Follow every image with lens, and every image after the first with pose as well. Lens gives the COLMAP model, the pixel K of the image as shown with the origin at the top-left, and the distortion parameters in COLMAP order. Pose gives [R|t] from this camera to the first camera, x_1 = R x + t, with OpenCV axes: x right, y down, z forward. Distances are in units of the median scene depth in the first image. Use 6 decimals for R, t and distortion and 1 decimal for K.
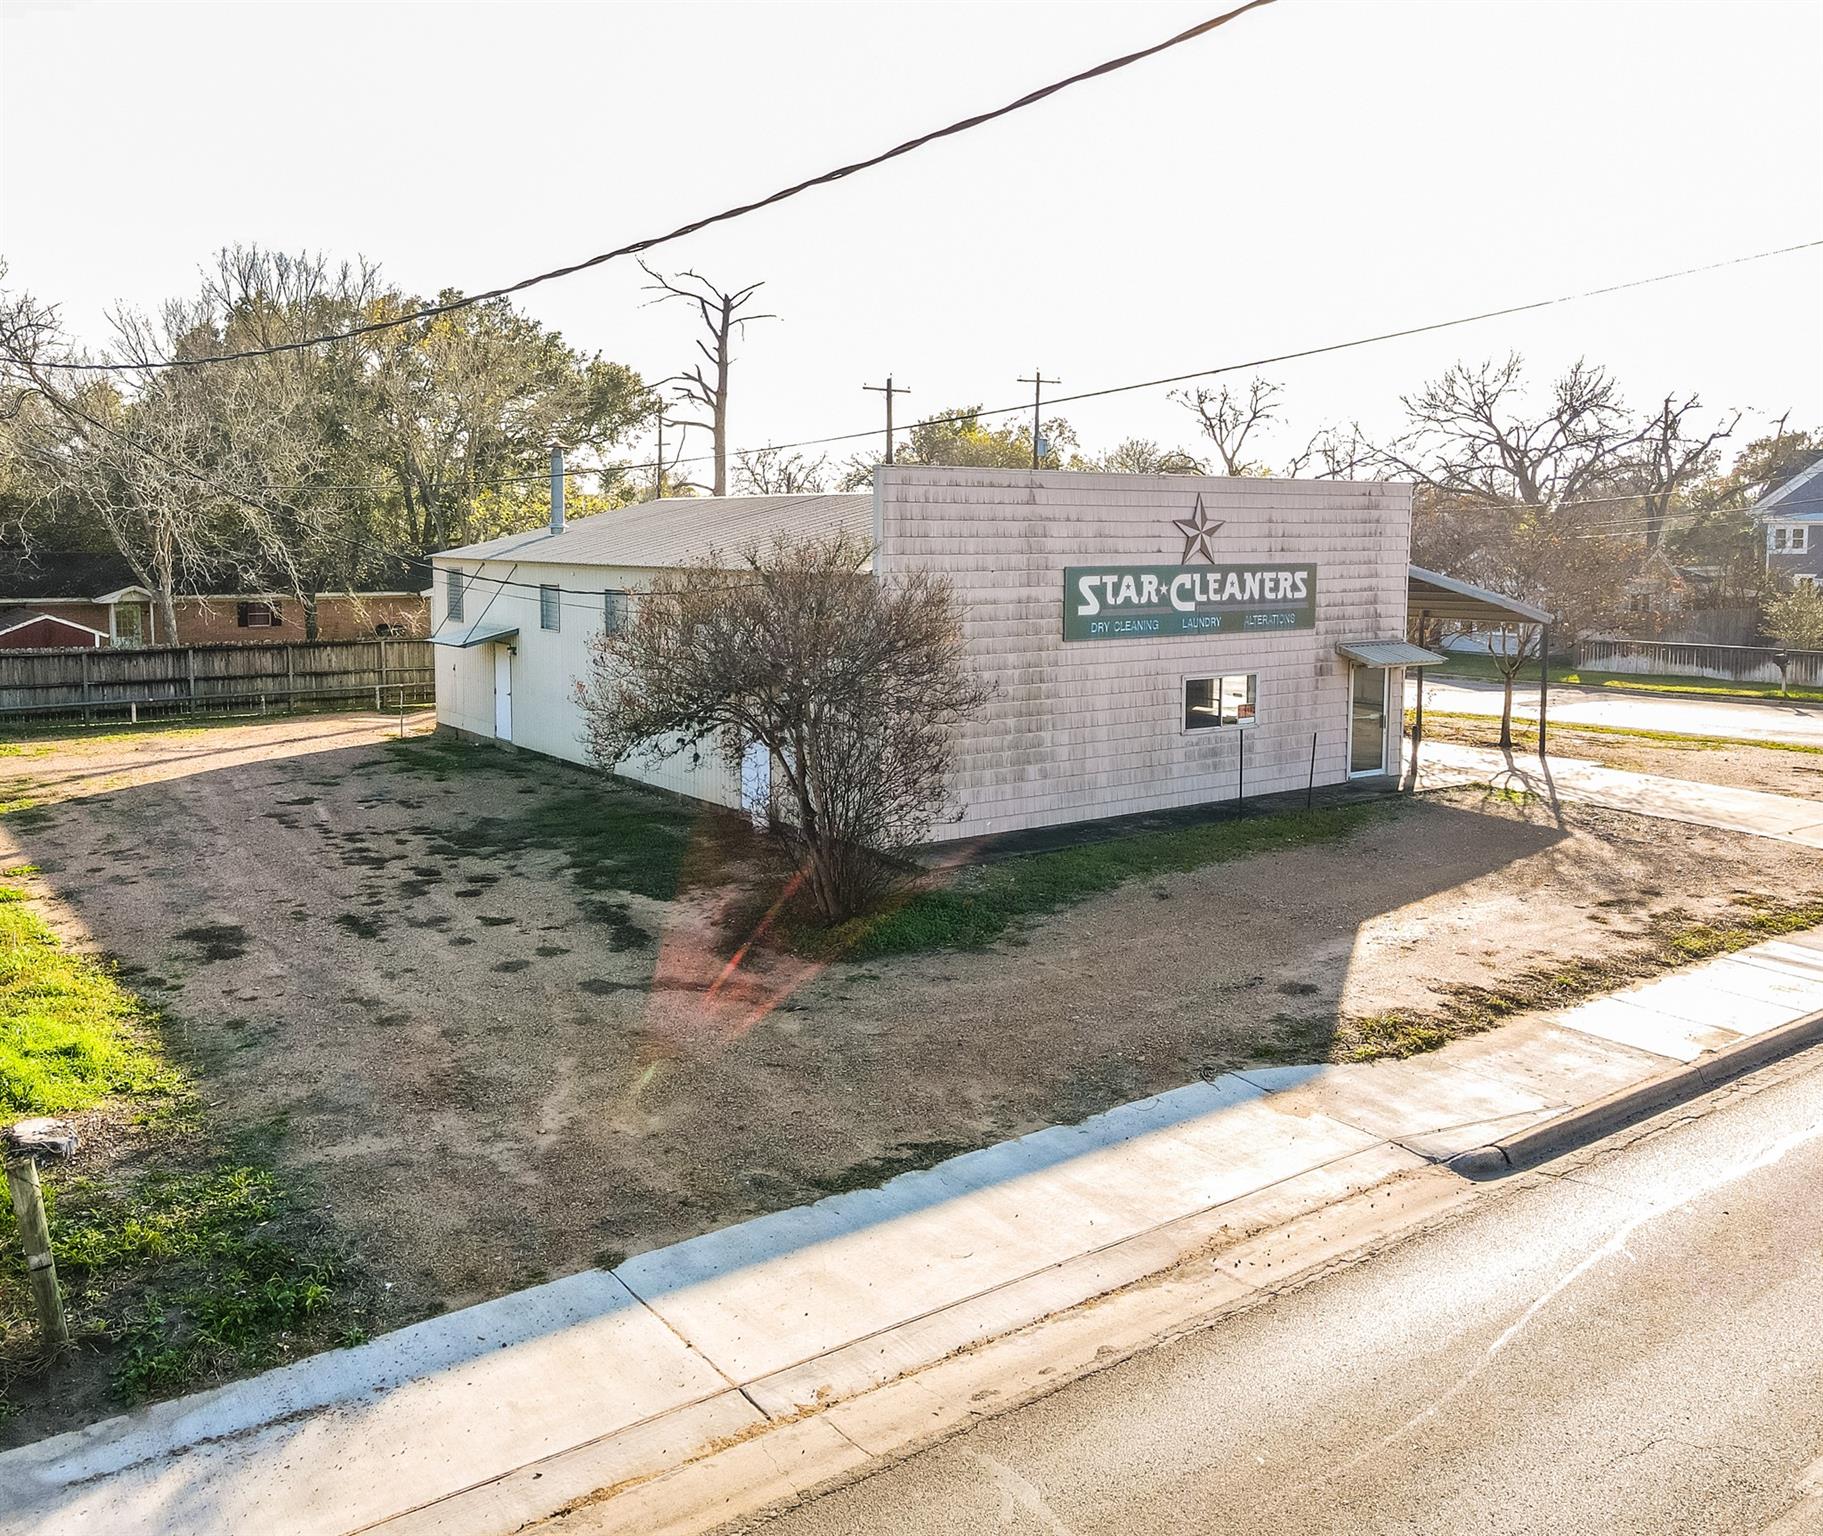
lens RADIAL K [[1628.2, 0, 871.9], [0, 1628.2, 664.6], [0, 0, 1]] dist [0.000263, 0.021664]
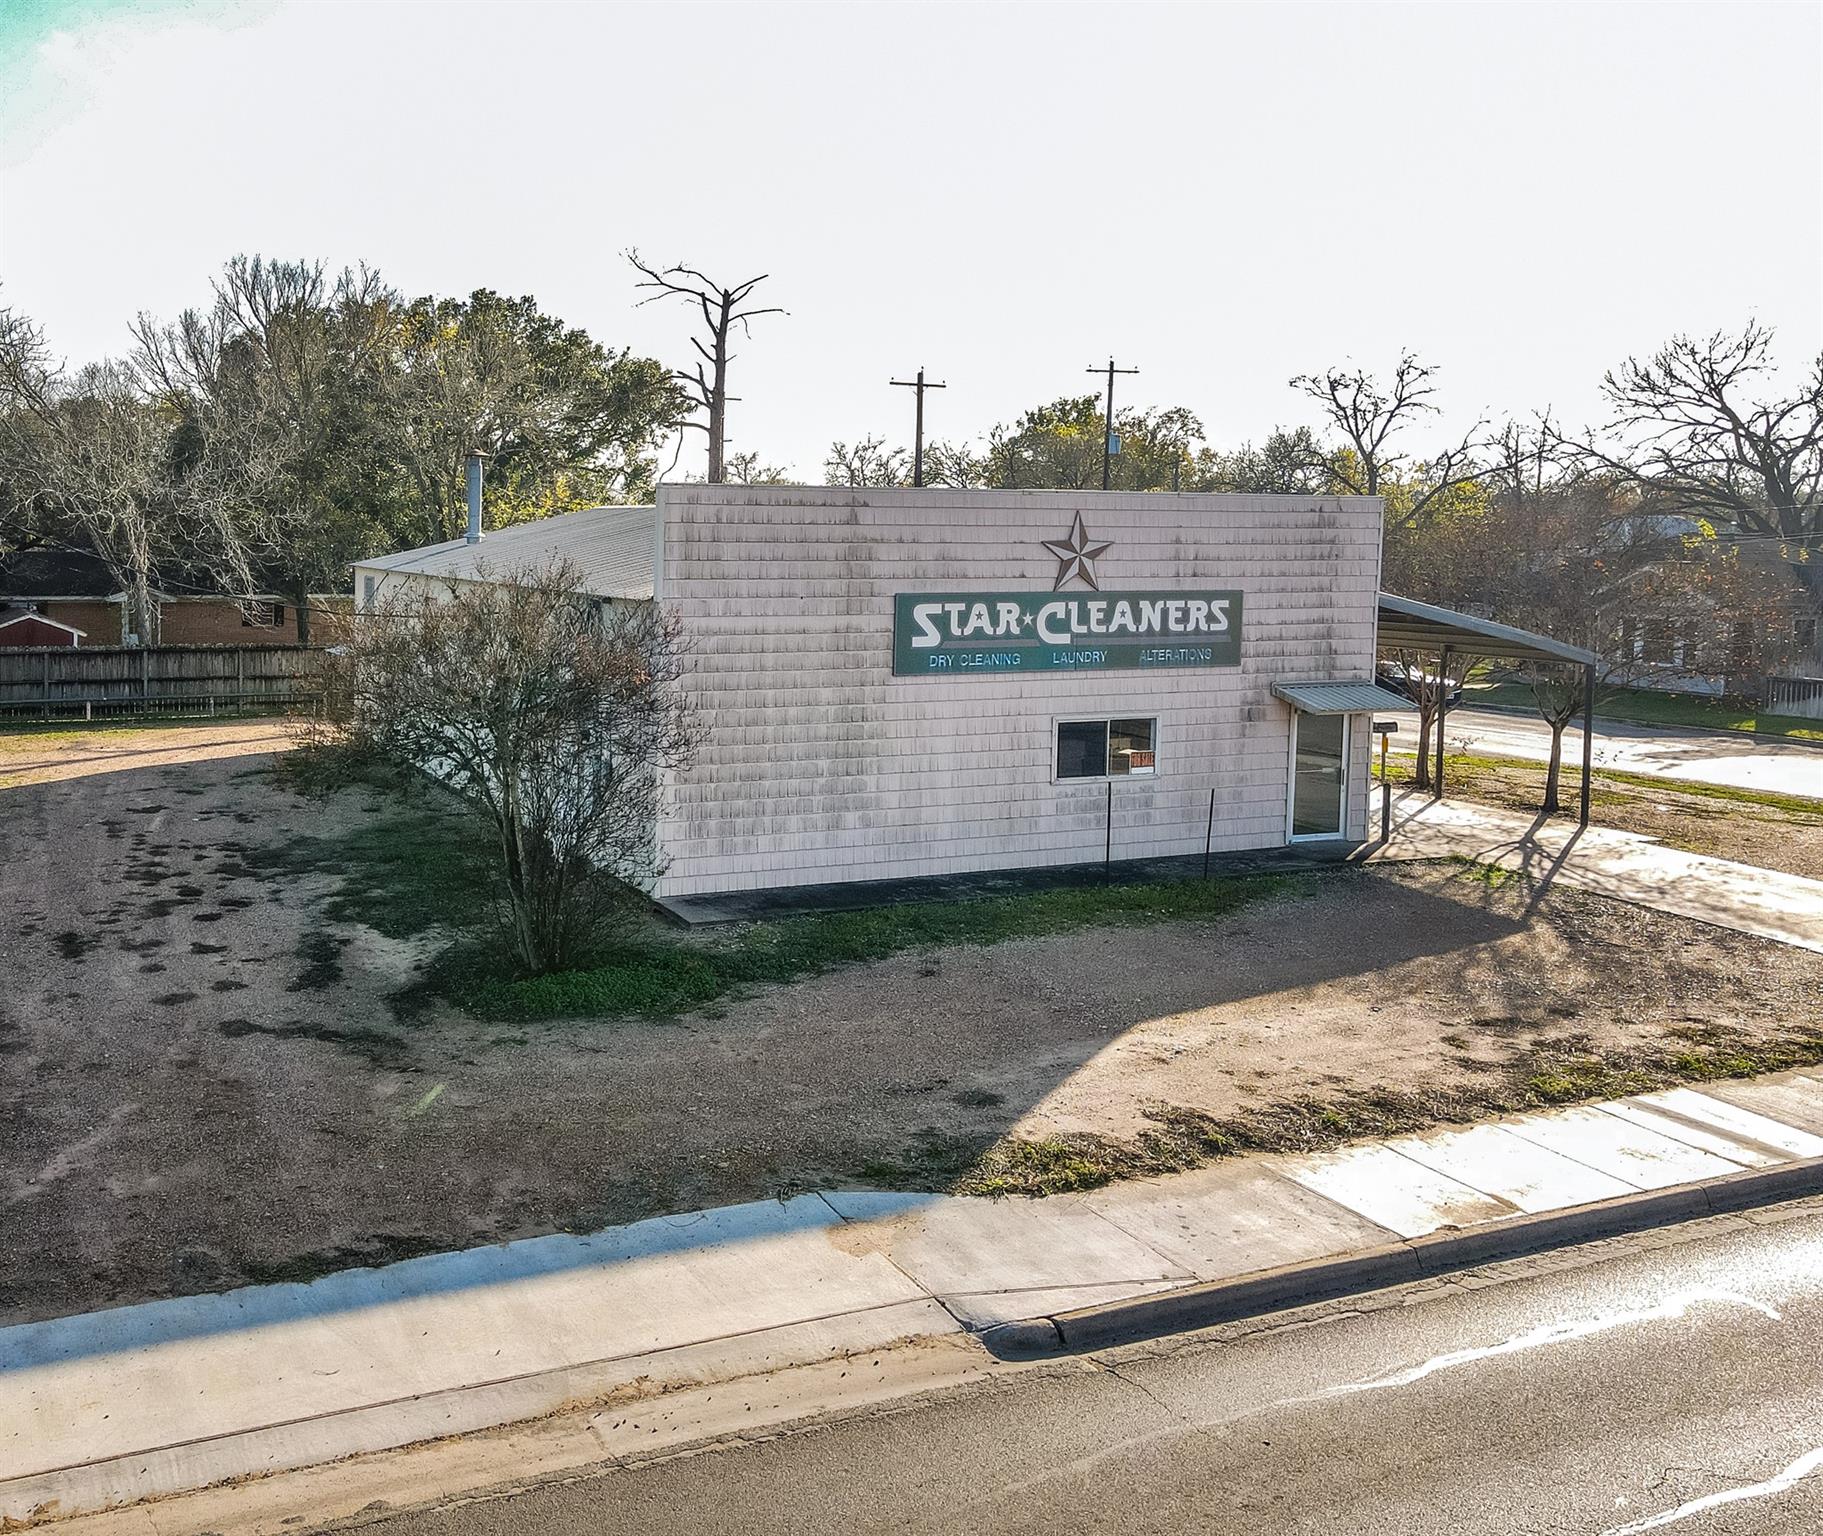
lens RADIAL K [[1696.9, 0, 633.8], [0, 1696.9, 643.2], [0, 0, 1]] dist [0.000200, 0.015048]
pose [[0.965045, 0.025458, -0.260846, 0.214097], [-0.028026, 0.999588, -0.006127, -0.021587], [0.260583, 0.013223, 0.965361, 0.053965]]
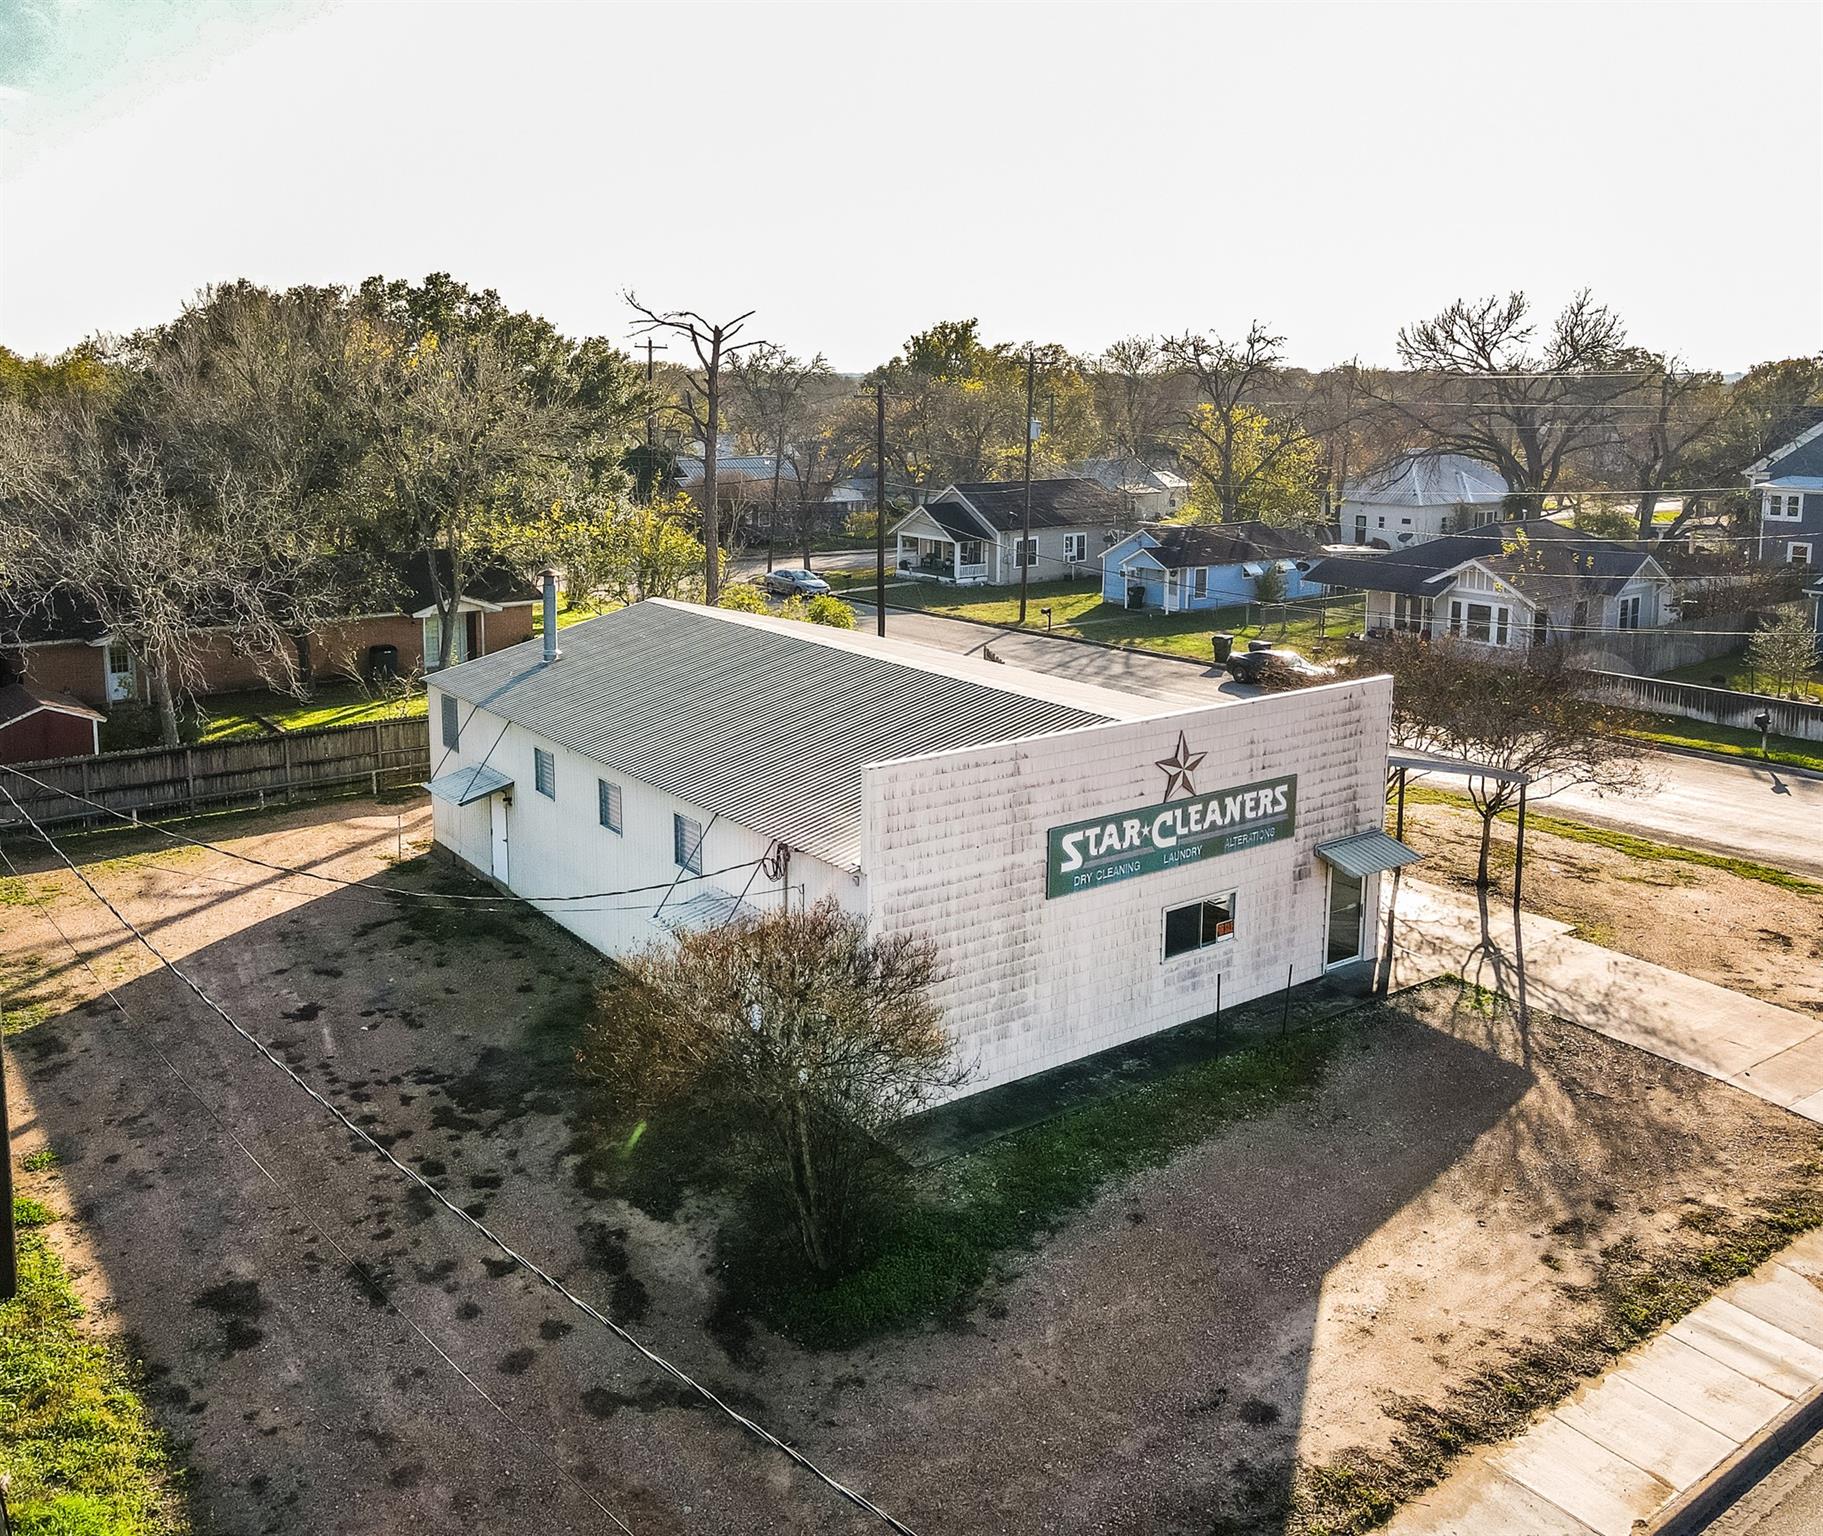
lens RADIAL K [[1649.1, 0, 869.8], [0, 1649.1, 595.4], [0, 0, 1]] dist [-0.006614, 0.026602]
pose [[0.999997, 0.000726, 0.002371, 0.003251], [-0.000868, 0.998166, 0.060529, -0.257103], [-0.002323, -0.060531, 0.998164, -0.025429]]
